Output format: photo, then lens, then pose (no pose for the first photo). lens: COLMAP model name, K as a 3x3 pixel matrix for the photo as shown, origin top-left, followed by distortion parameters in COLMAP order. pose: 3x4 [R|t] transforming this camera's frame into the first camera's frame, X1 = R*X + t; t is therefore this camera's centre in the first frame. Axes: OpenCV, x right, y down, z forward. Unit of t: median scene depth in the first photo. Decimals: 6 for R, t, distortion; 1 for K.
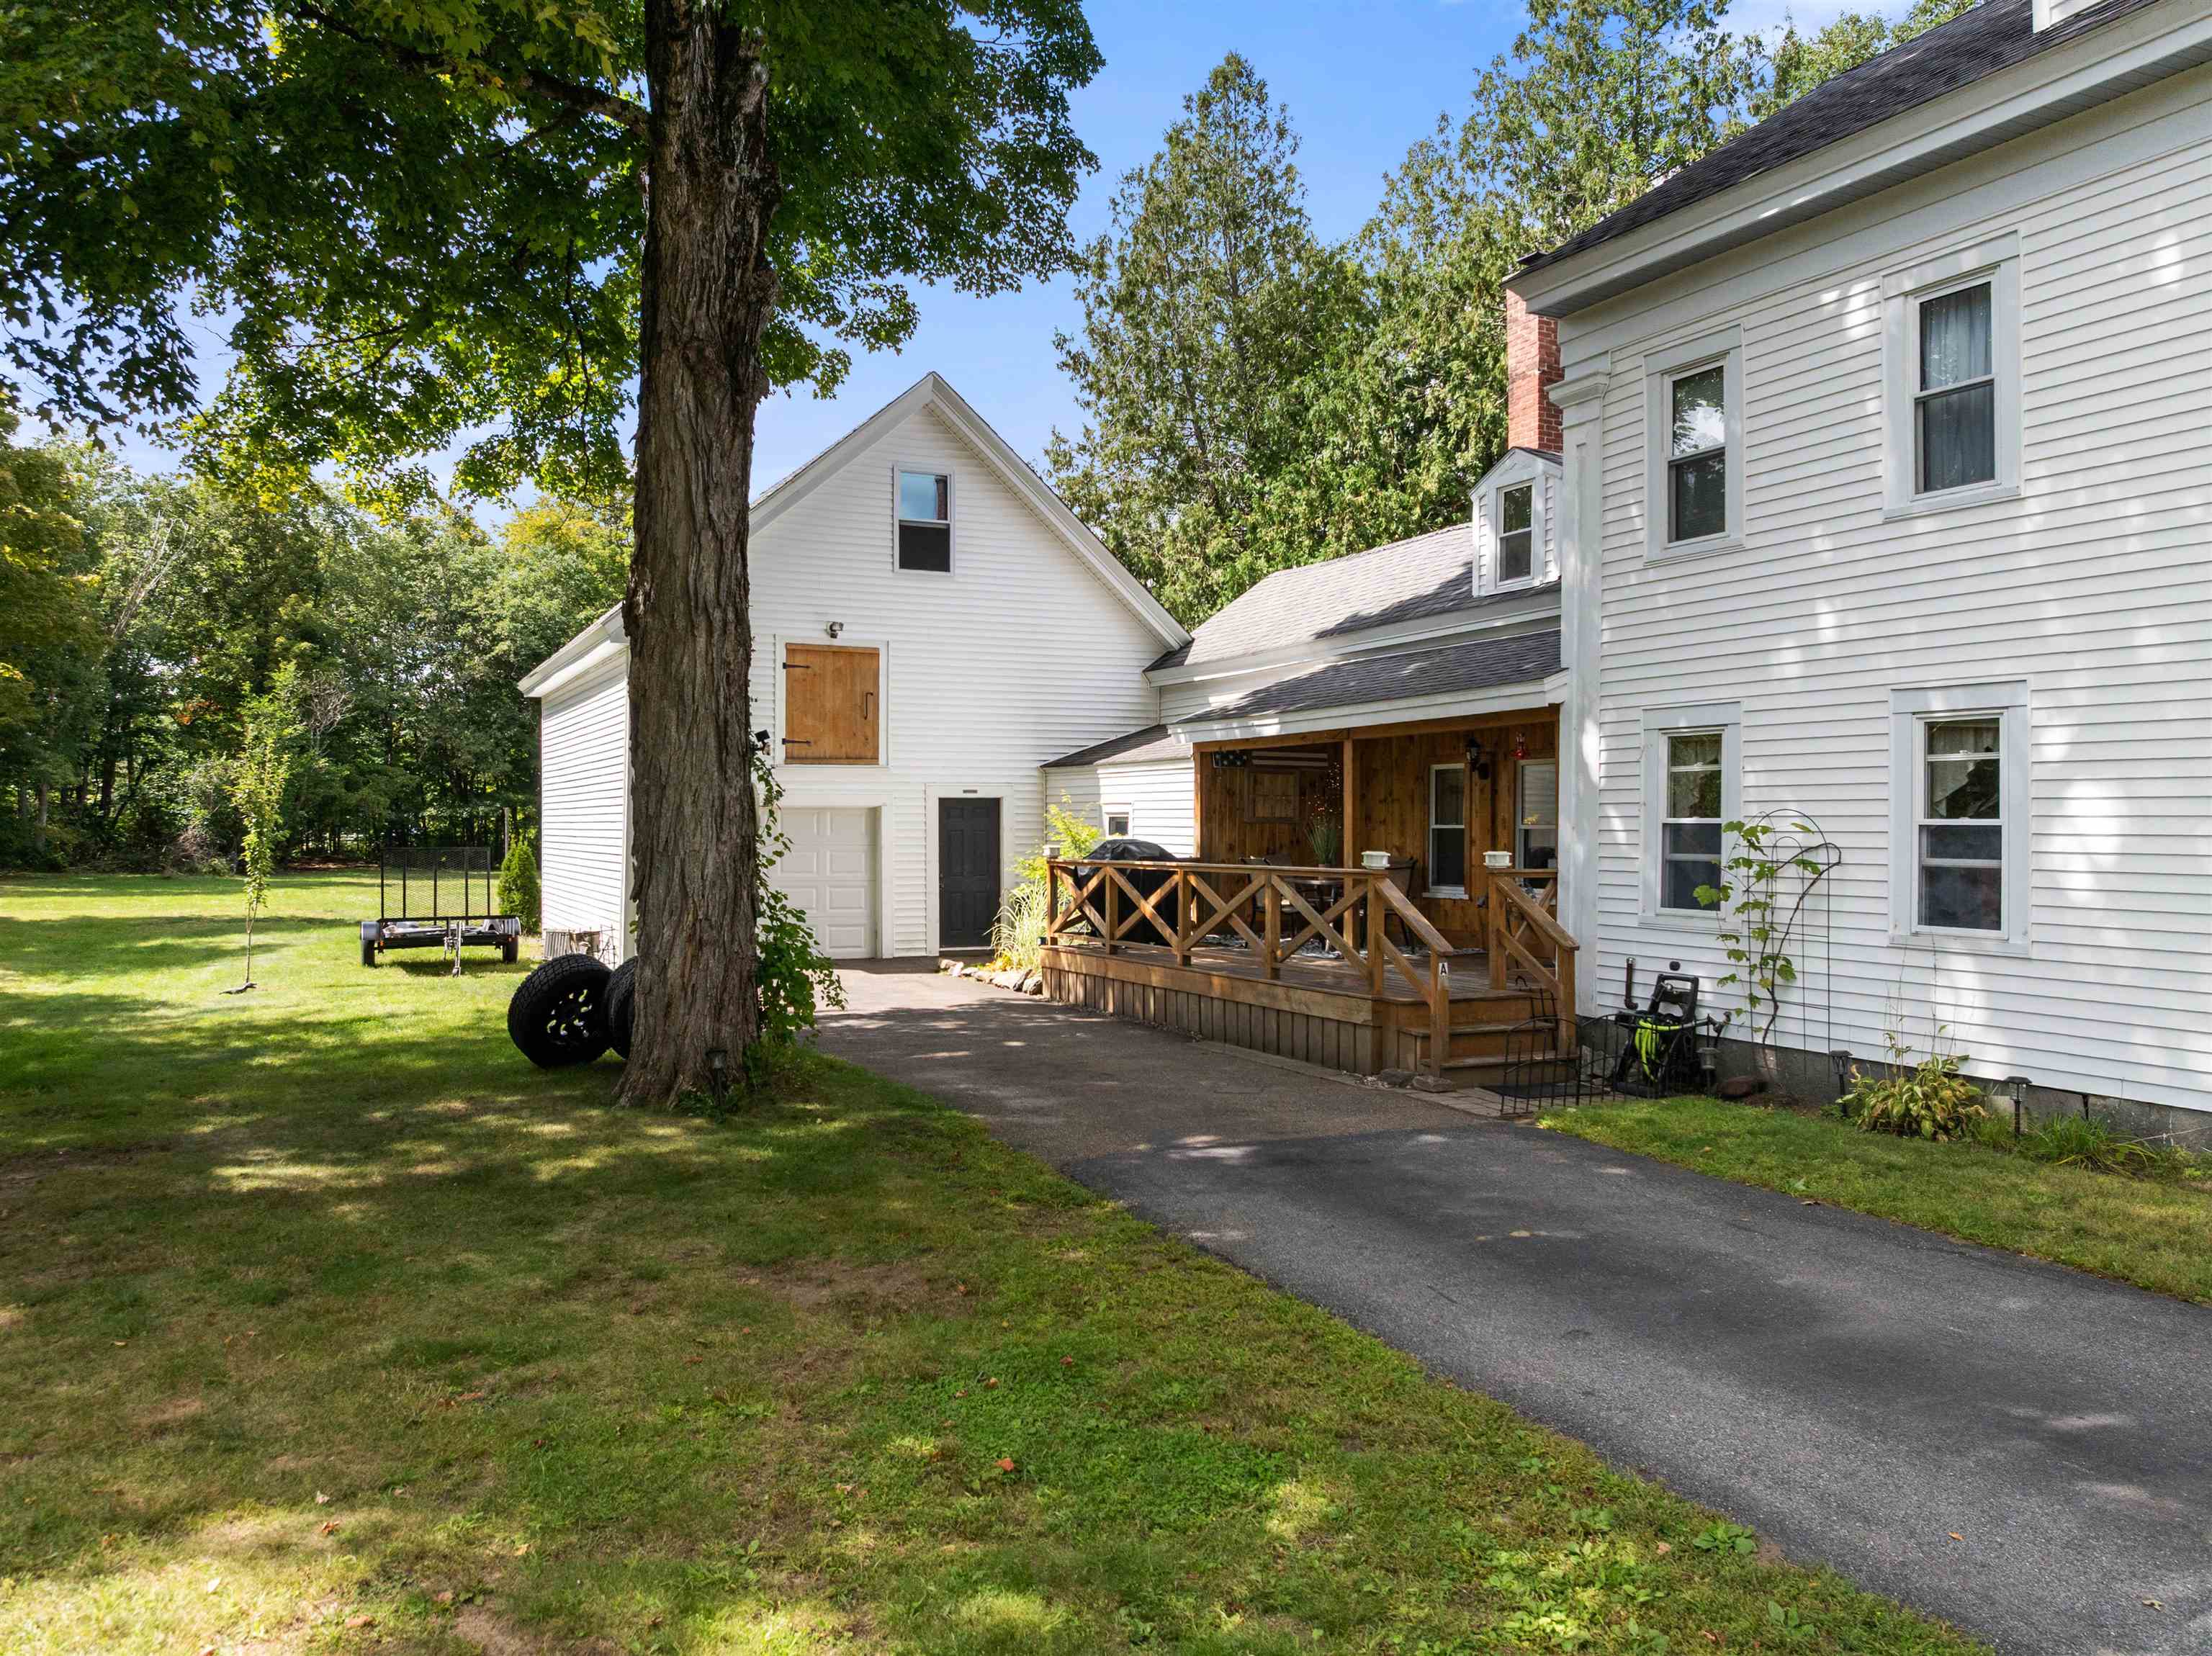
lens RADIAL K [[1667.0, 0, 1107.4], [0, 1667.0, 773.9], [0, 0, 1]] dist [-0.032620, 0.000600]
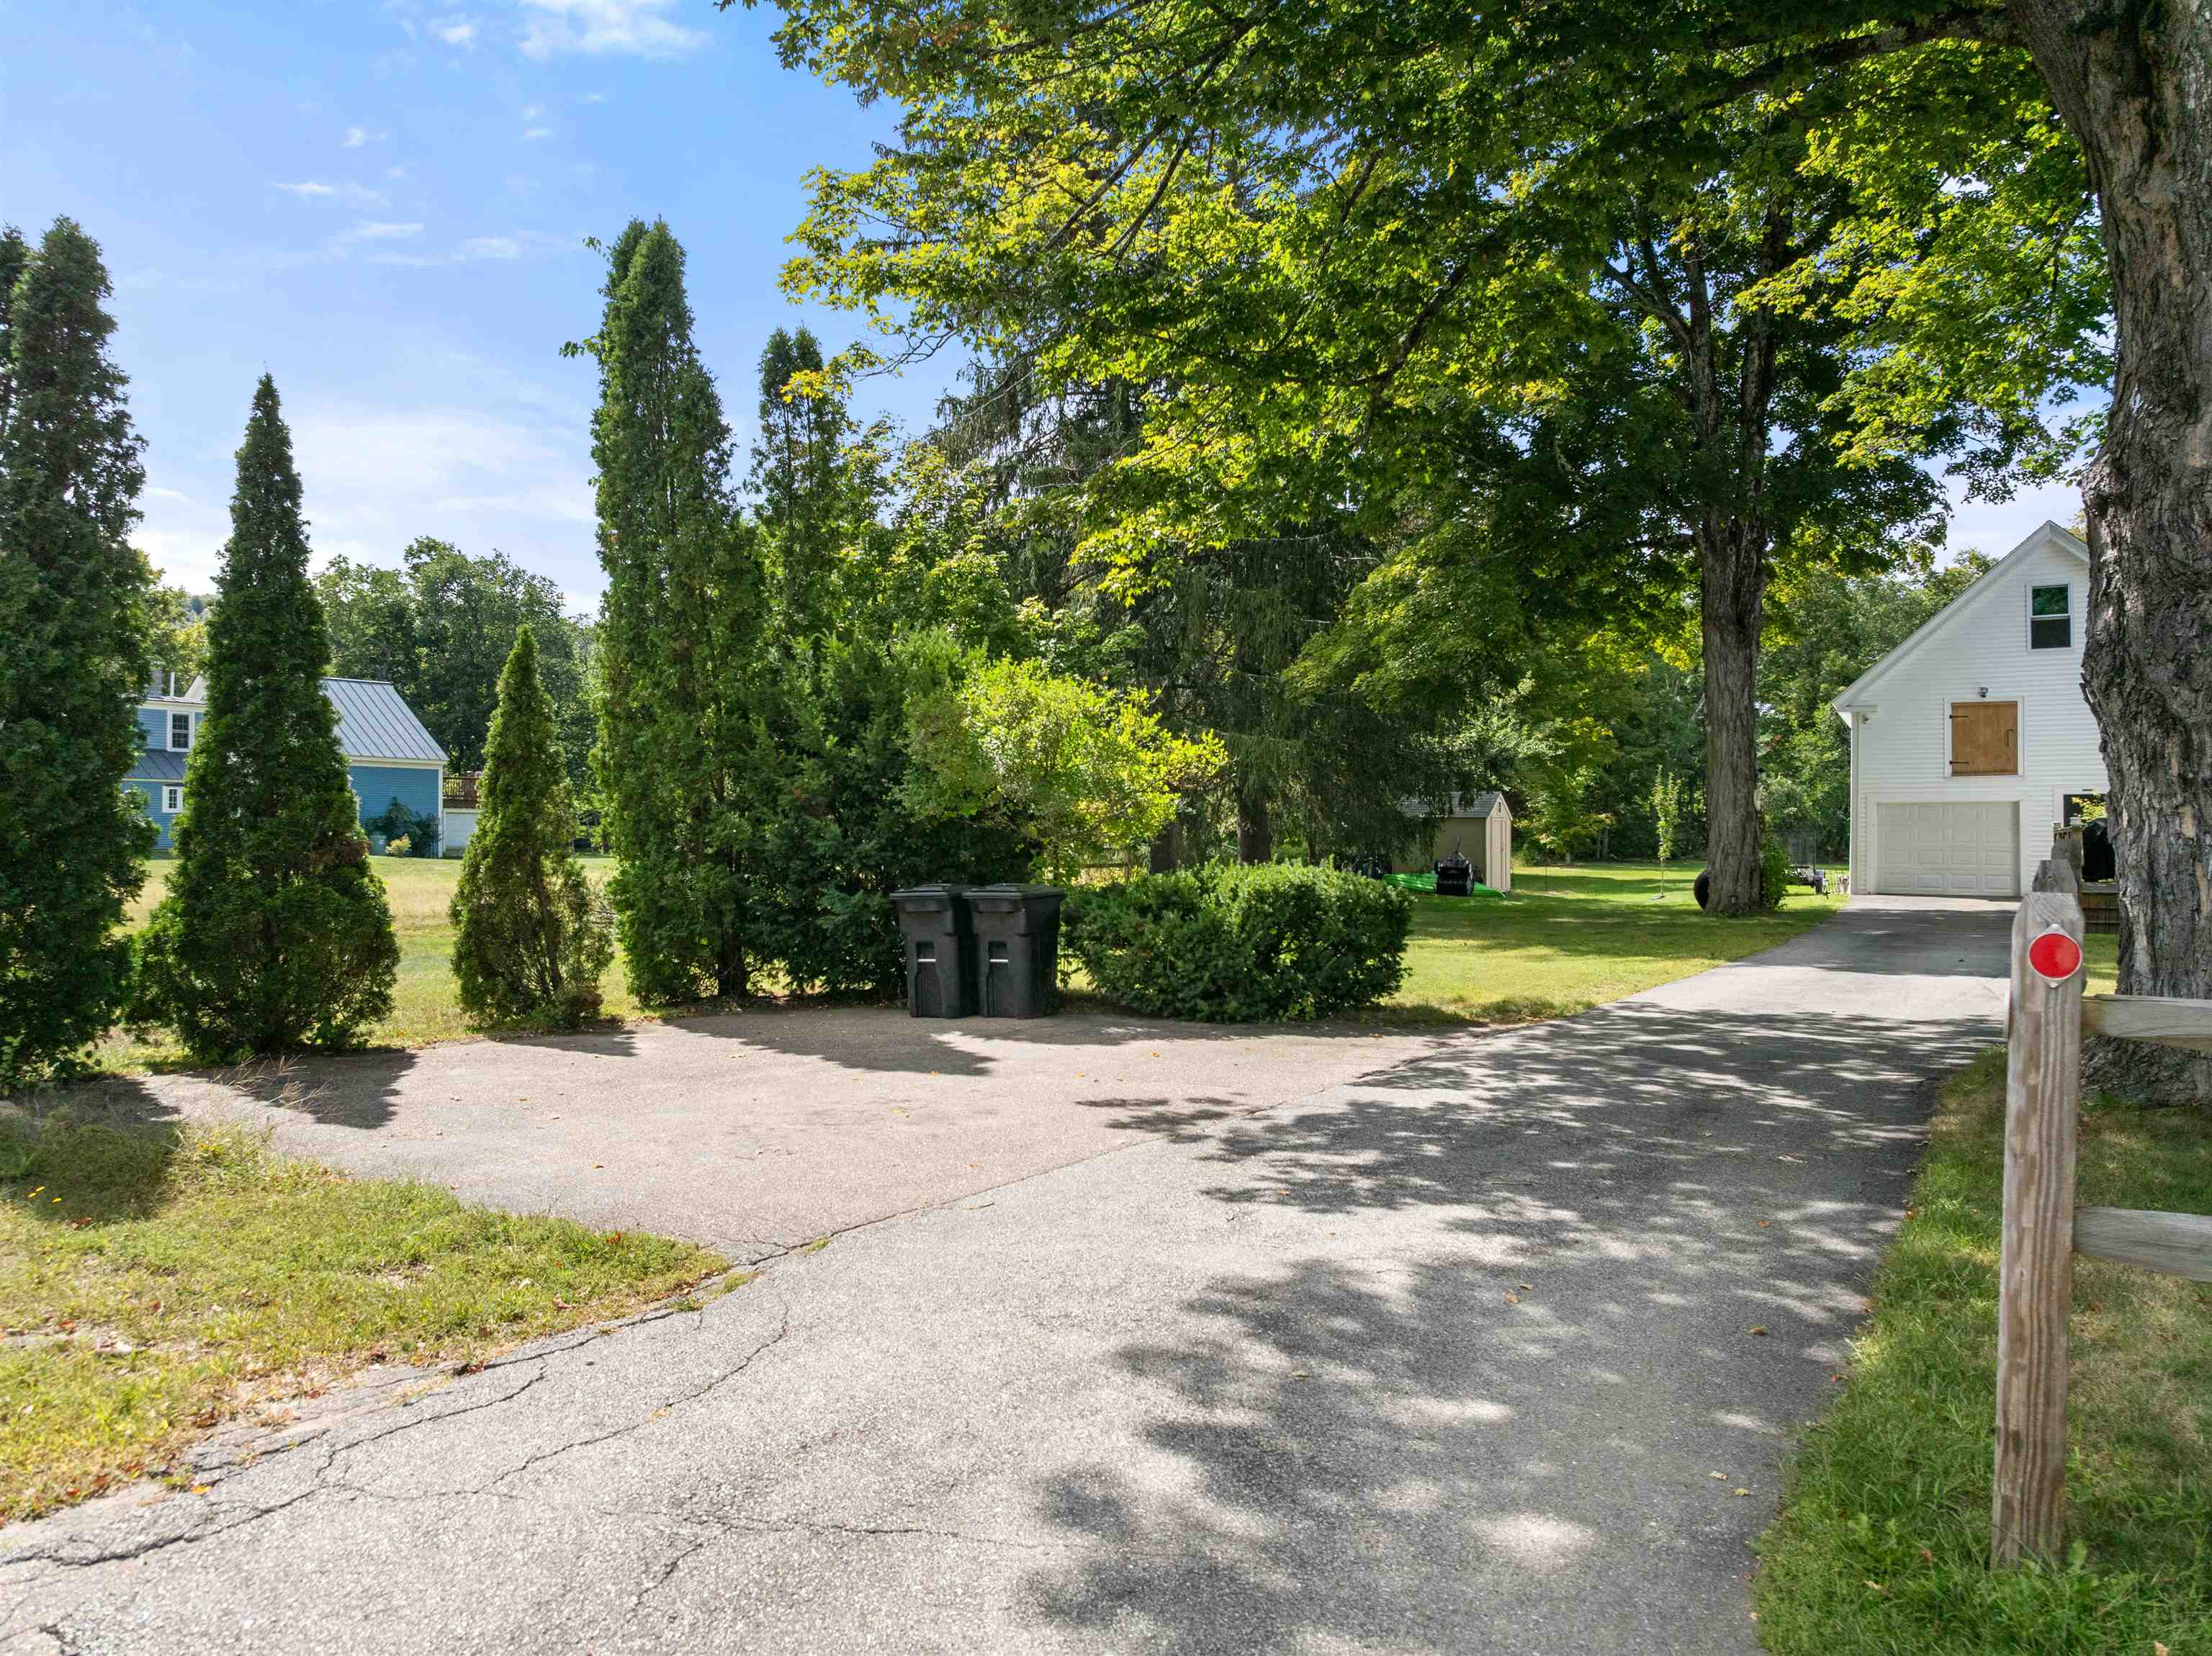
lens RADIAL K [[1567.2, 0, 1115.3], [0, 1567.2, 835.5], [0, 0, 1]] dist [-0.055881, 0.027804]
pose [[0.577861, -0.000788, -0.816135, 0.627876], [0.026449, 0.999492, 0.017762, 0.003814], [0.815707, -0.031849, 0.577588, -0.613250]]
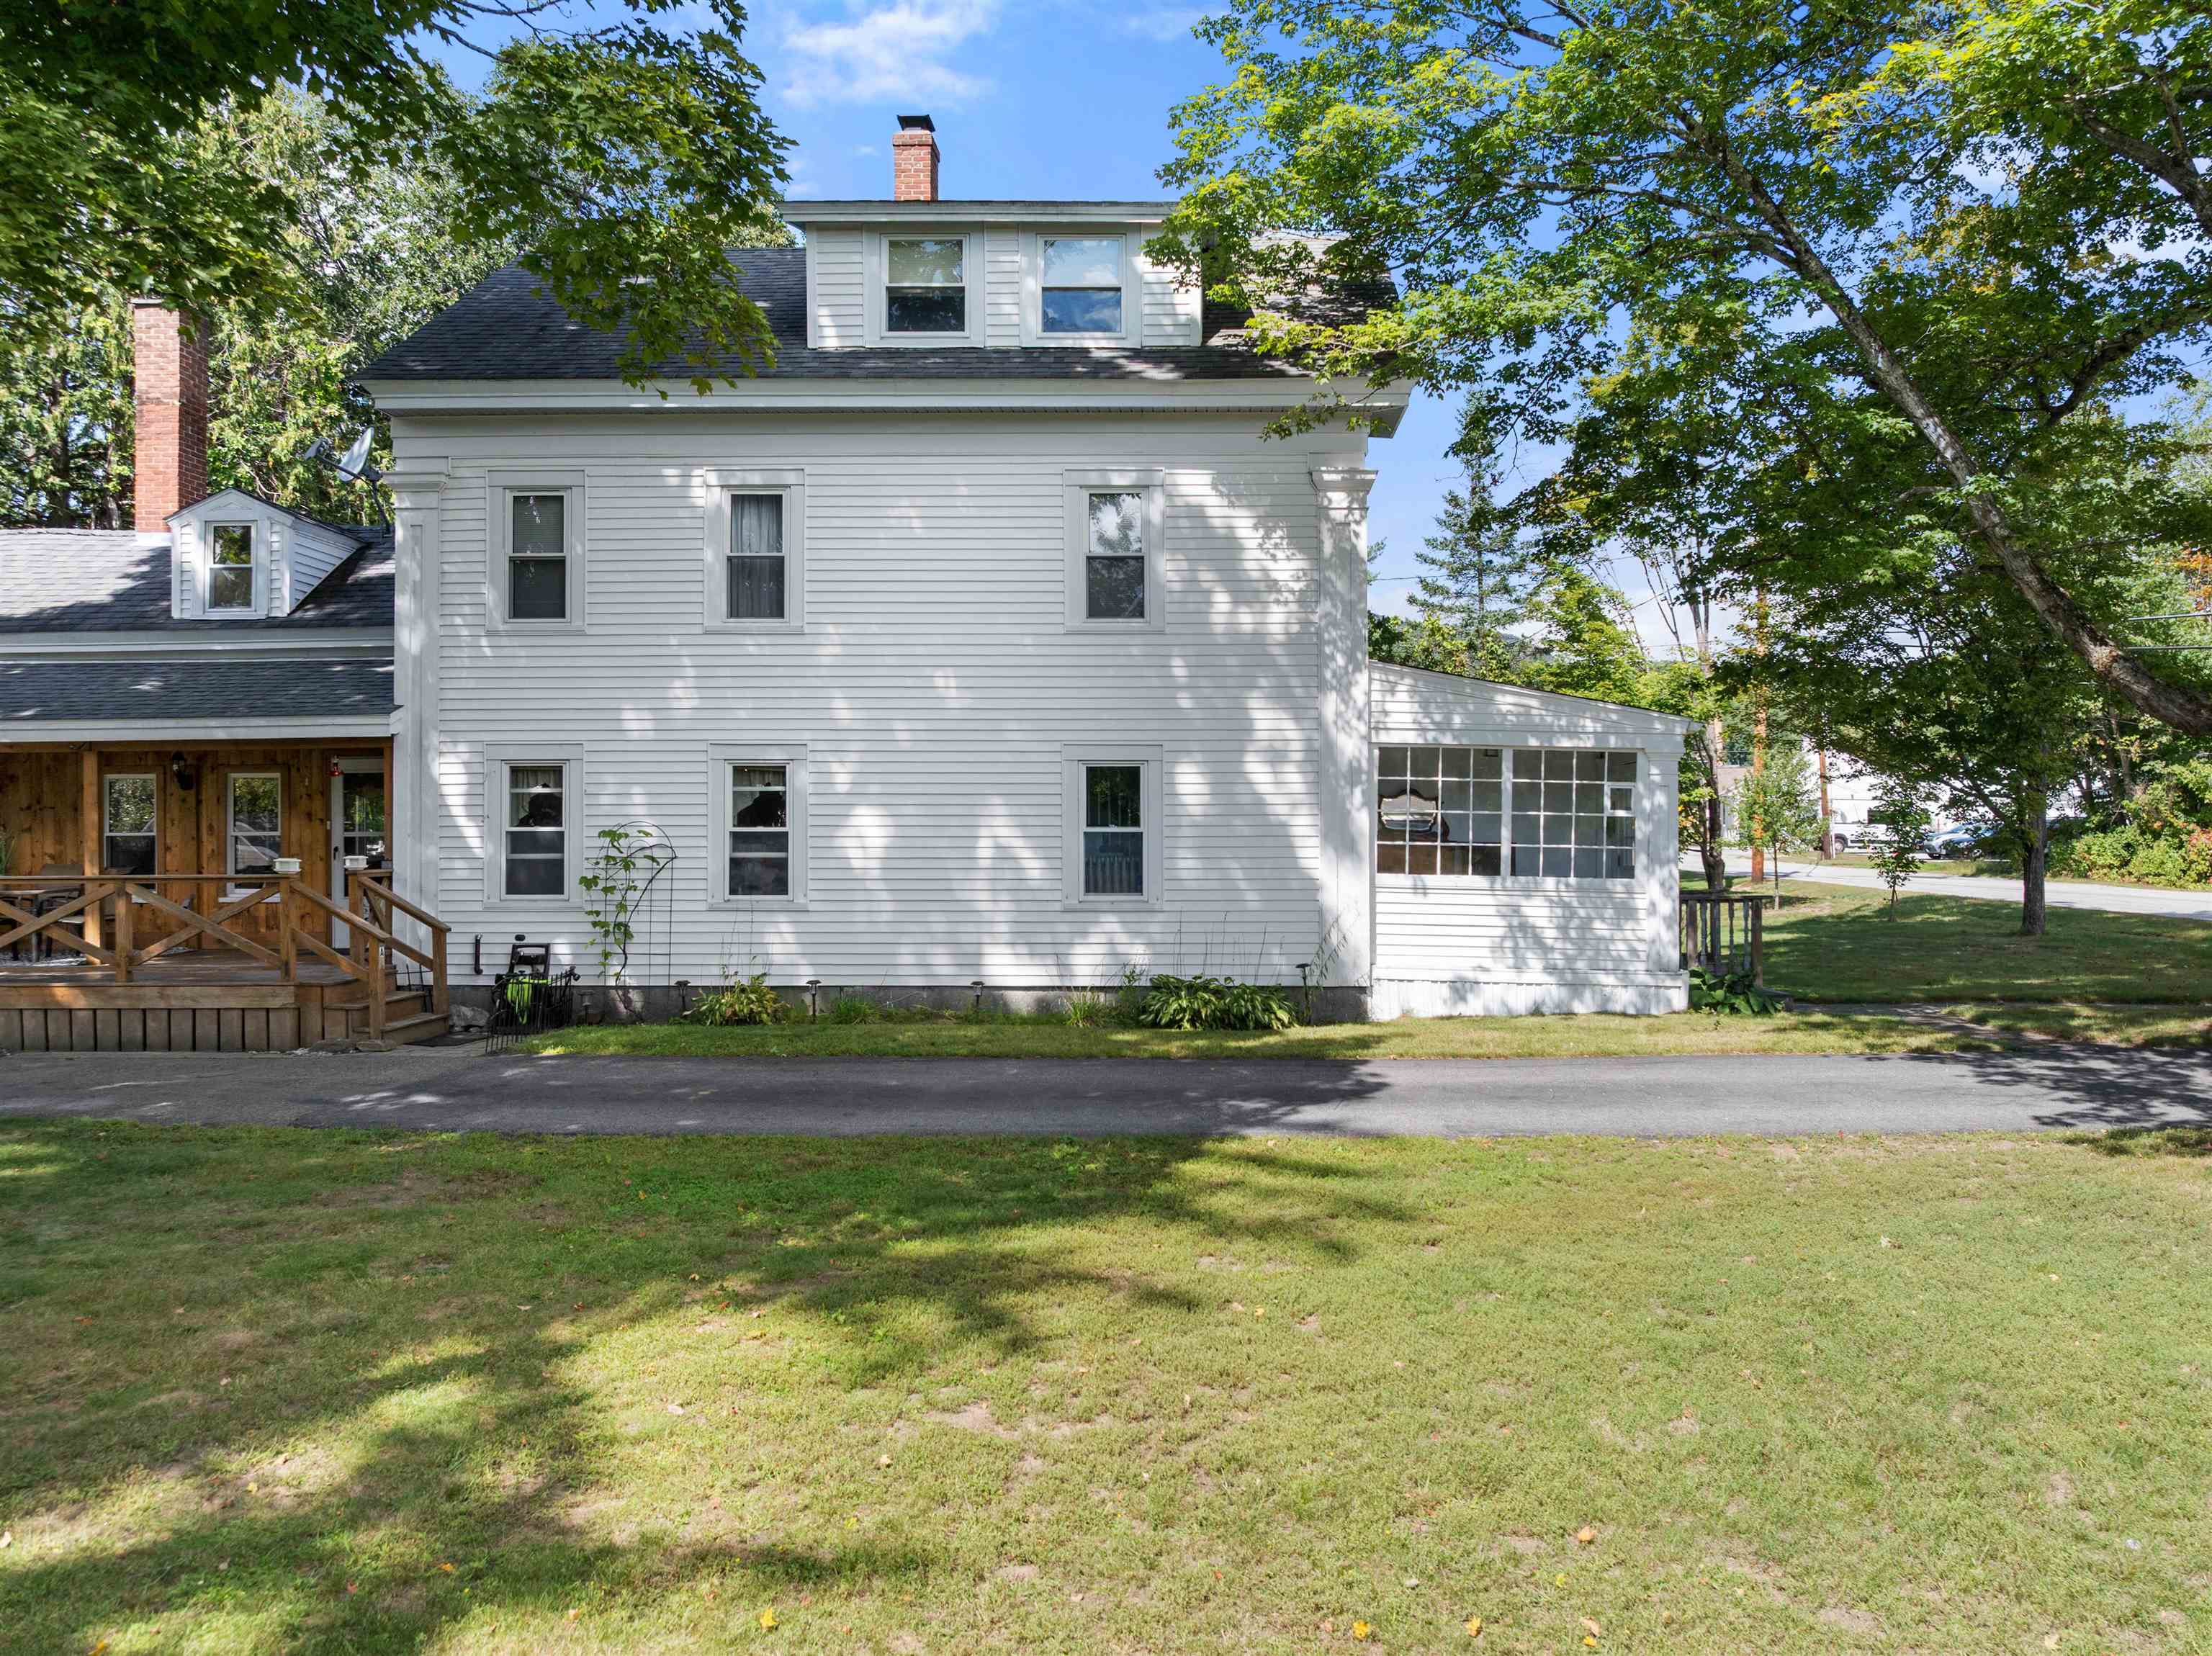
lens RADIAL K [[1622.8, 0, 1206.9], [0, 1622.8, 816.7], [0, 0, 1]] dist [-0.054671, 0.022951]
pose [[0.436727, -0.004897, 0.899581, -0.356082], [-0.021836, 0.999633, 0.016042, -0.009002], [-0.899329, -0.026649, 0.436460, -0.036123]]
